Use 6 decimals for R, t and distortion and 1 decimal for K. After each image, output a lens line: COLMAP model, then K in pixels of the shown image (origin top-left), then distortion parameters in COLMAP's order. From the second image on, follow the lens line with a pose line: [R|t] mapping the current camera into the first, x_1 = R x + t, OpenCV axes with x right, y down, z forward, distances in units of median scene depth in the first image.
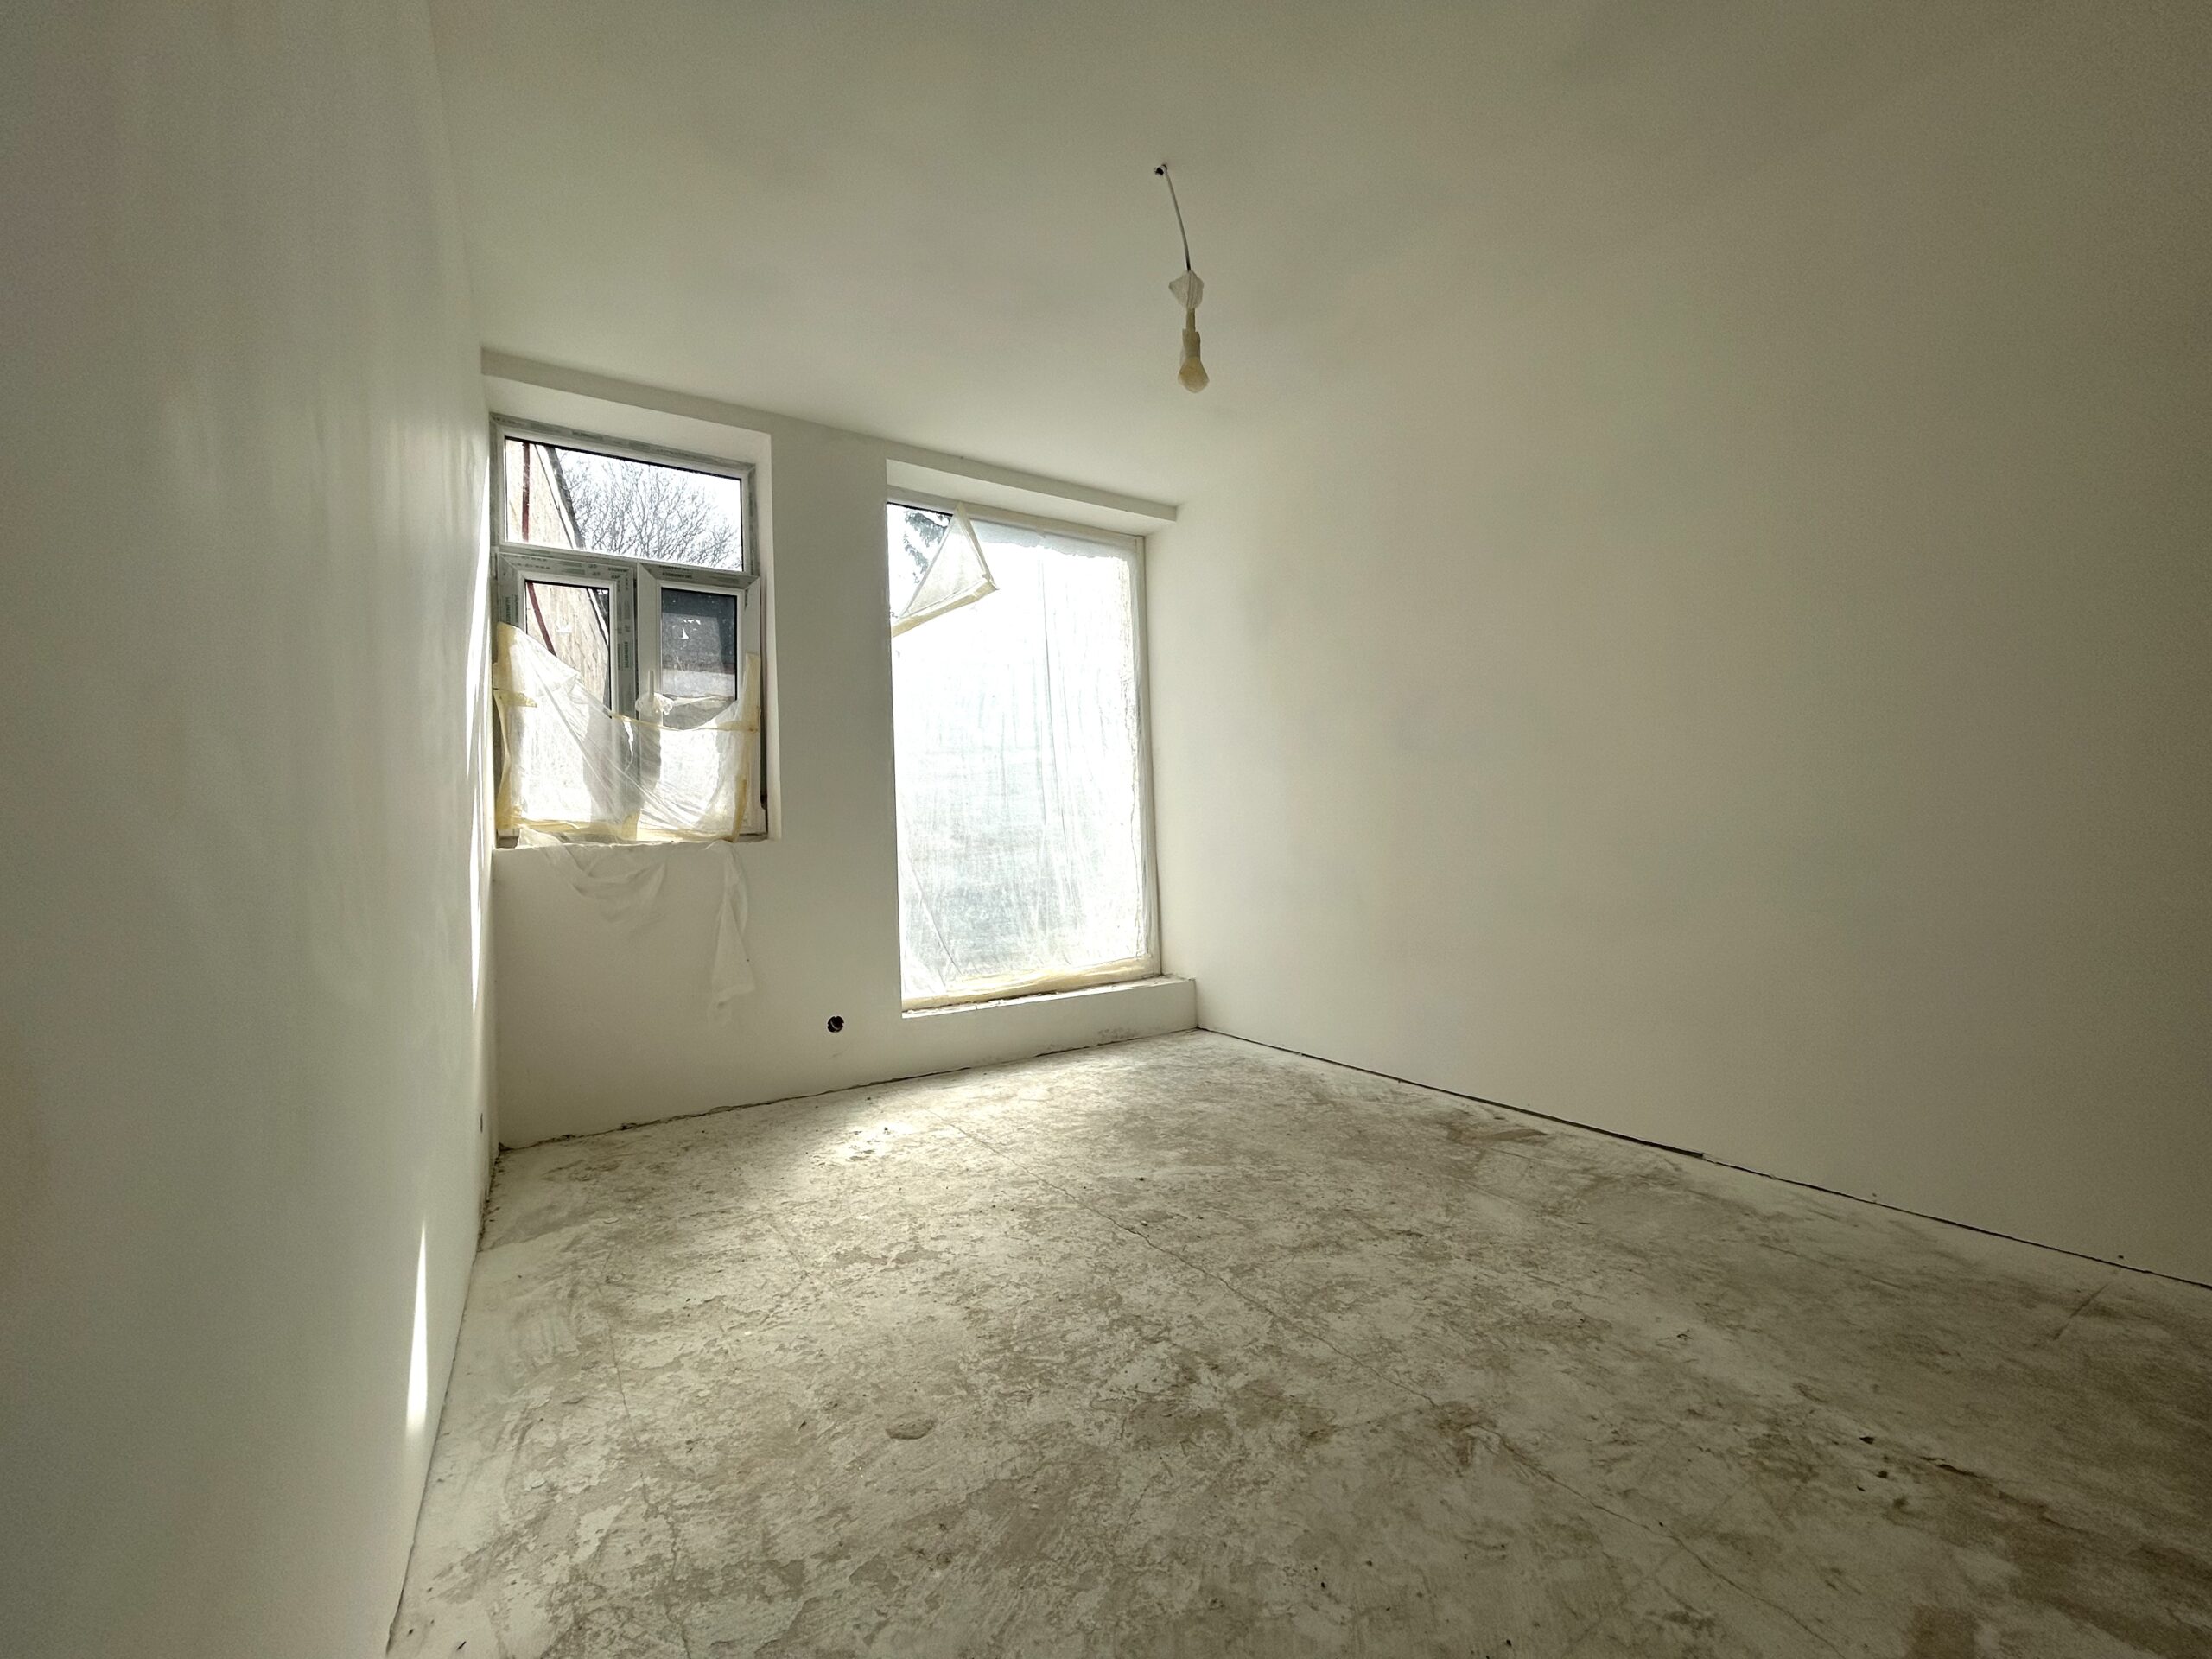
lens RADIAL K [[951.7, 0, 1109.4], [0, 951.7, 826.9], [0, 0, 1]] dist [-0.003223, 0.000742]
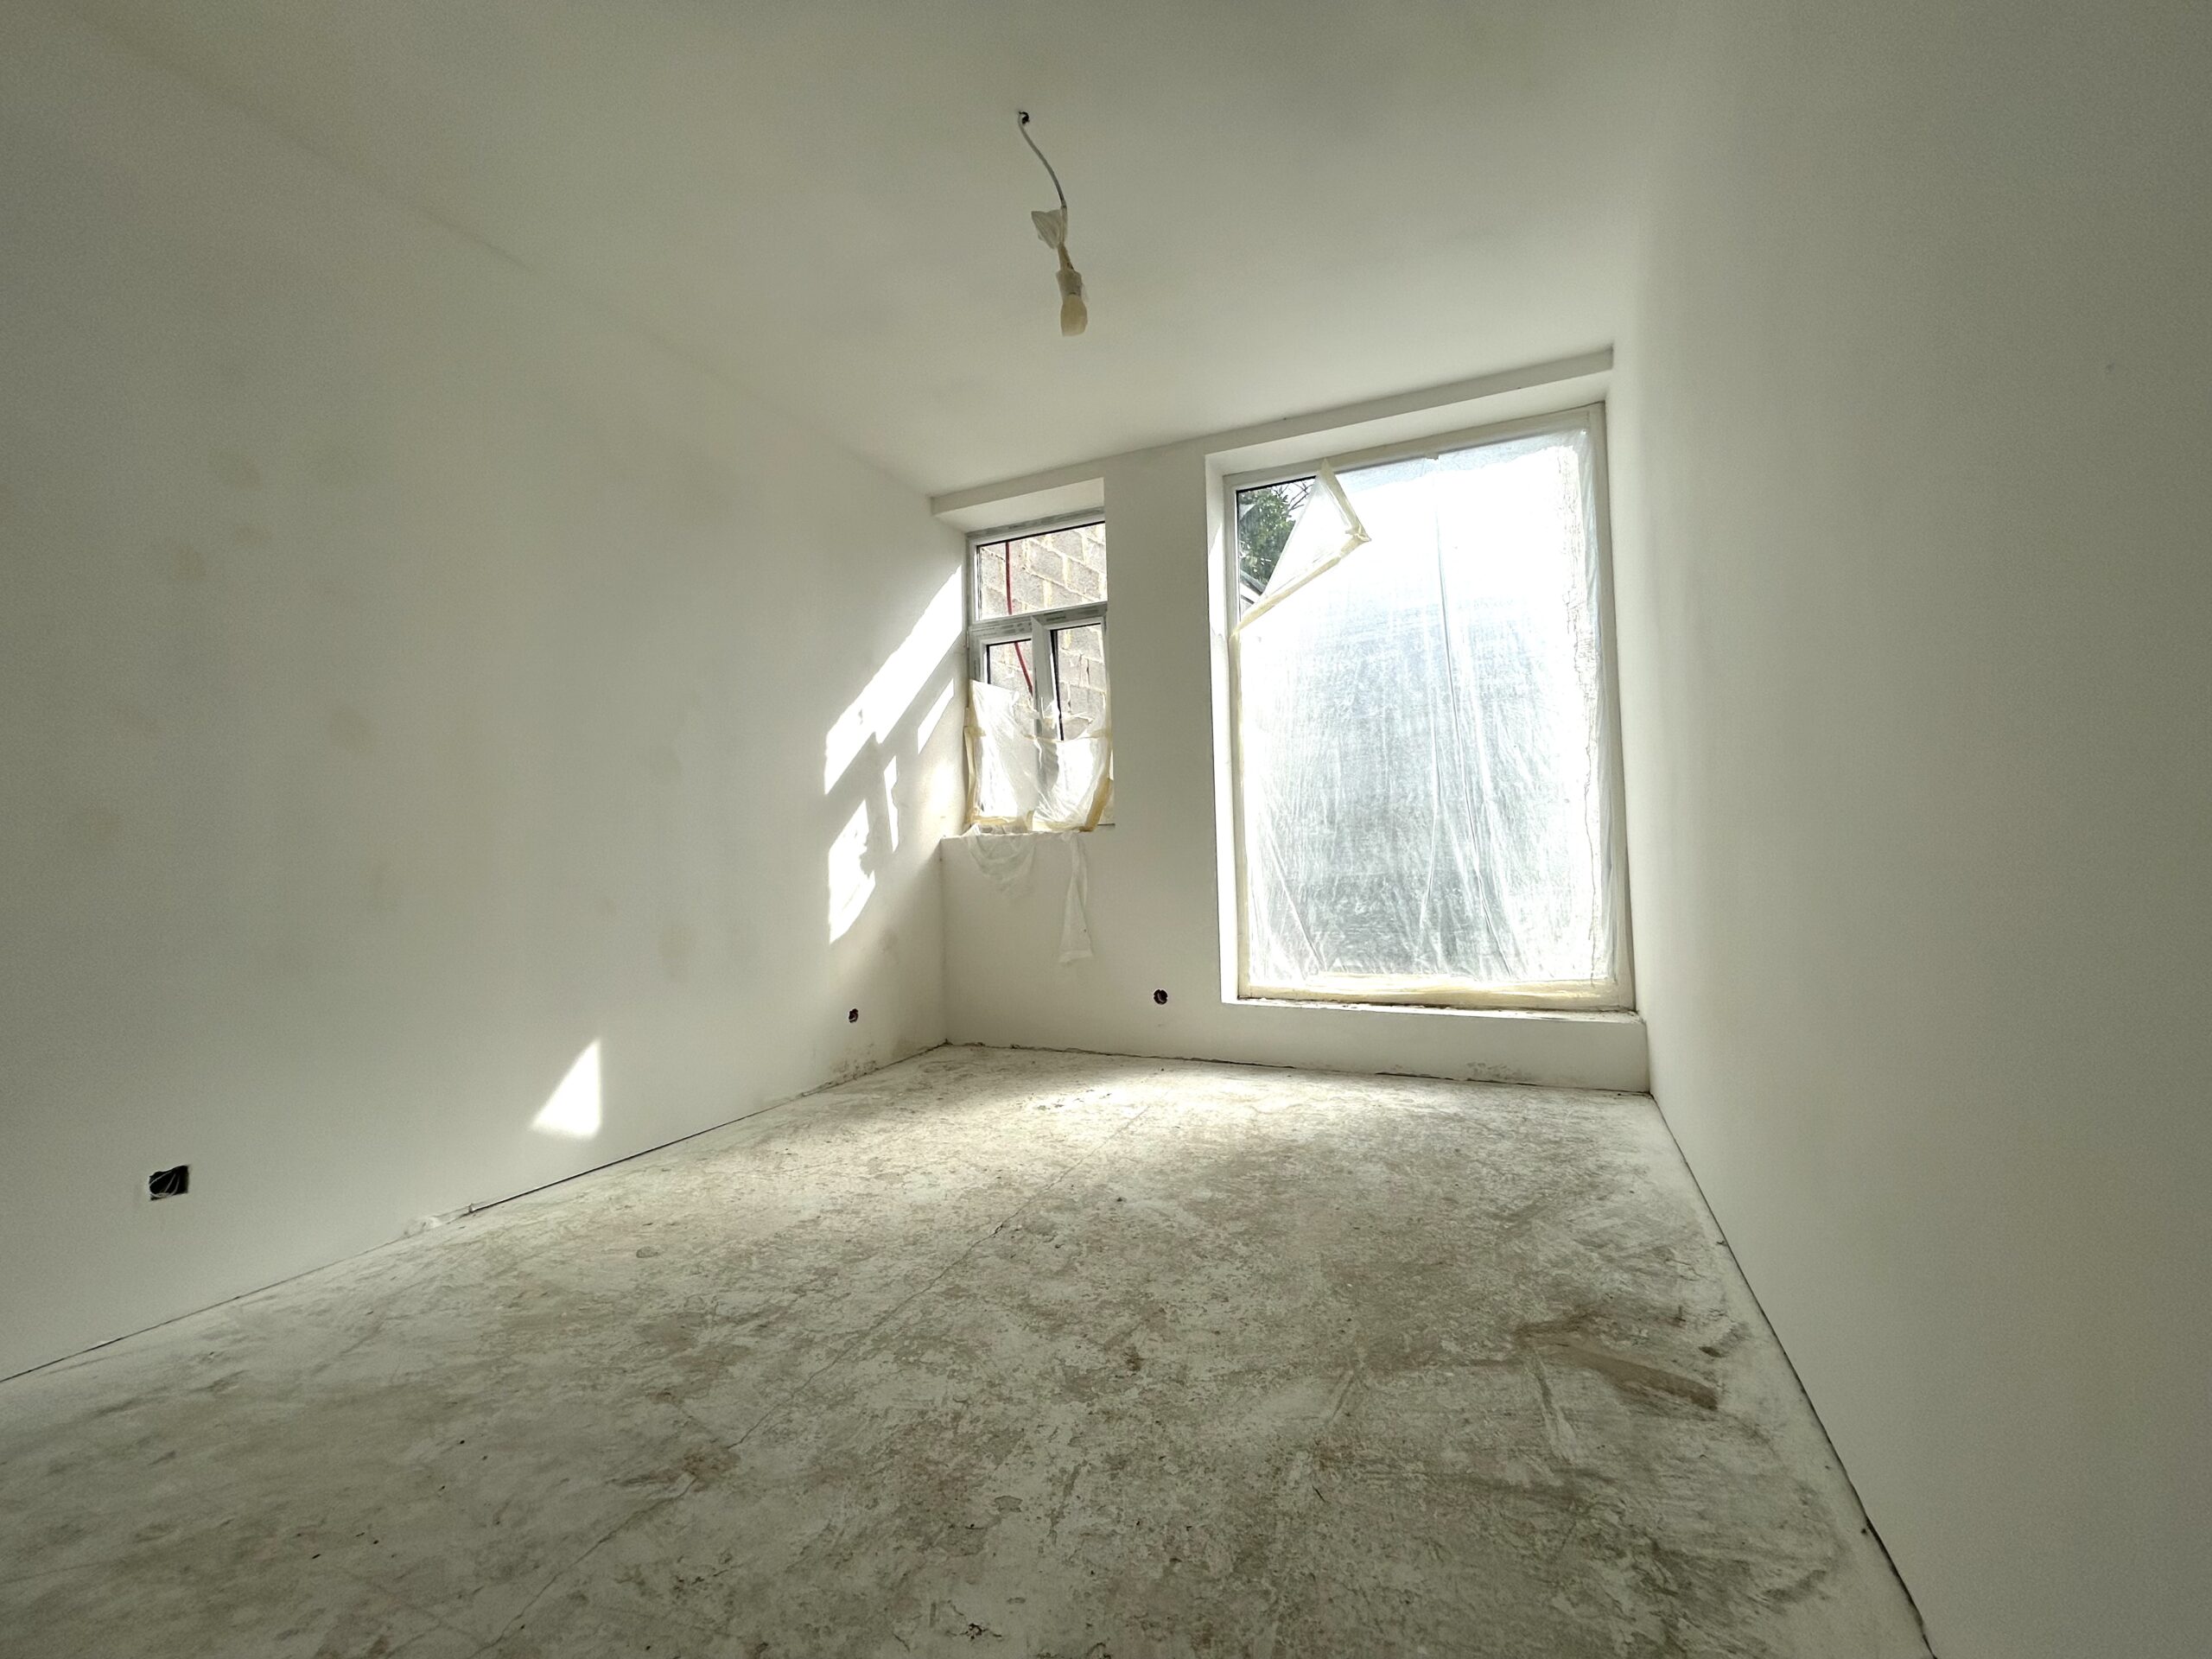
lens RADIAL K [[951.7, 0, 1109.4], [0, 951.7, 826.9], [0, 0, 1]] dist [-0.003223, 0.000742]
pose [[0.502481, -0.006067, -0.864567, 0.809208], [0.030735, 0.999469, 0.010849, -0.002391], [0.864042, -0.032023, 0.502400, 0.523637]]
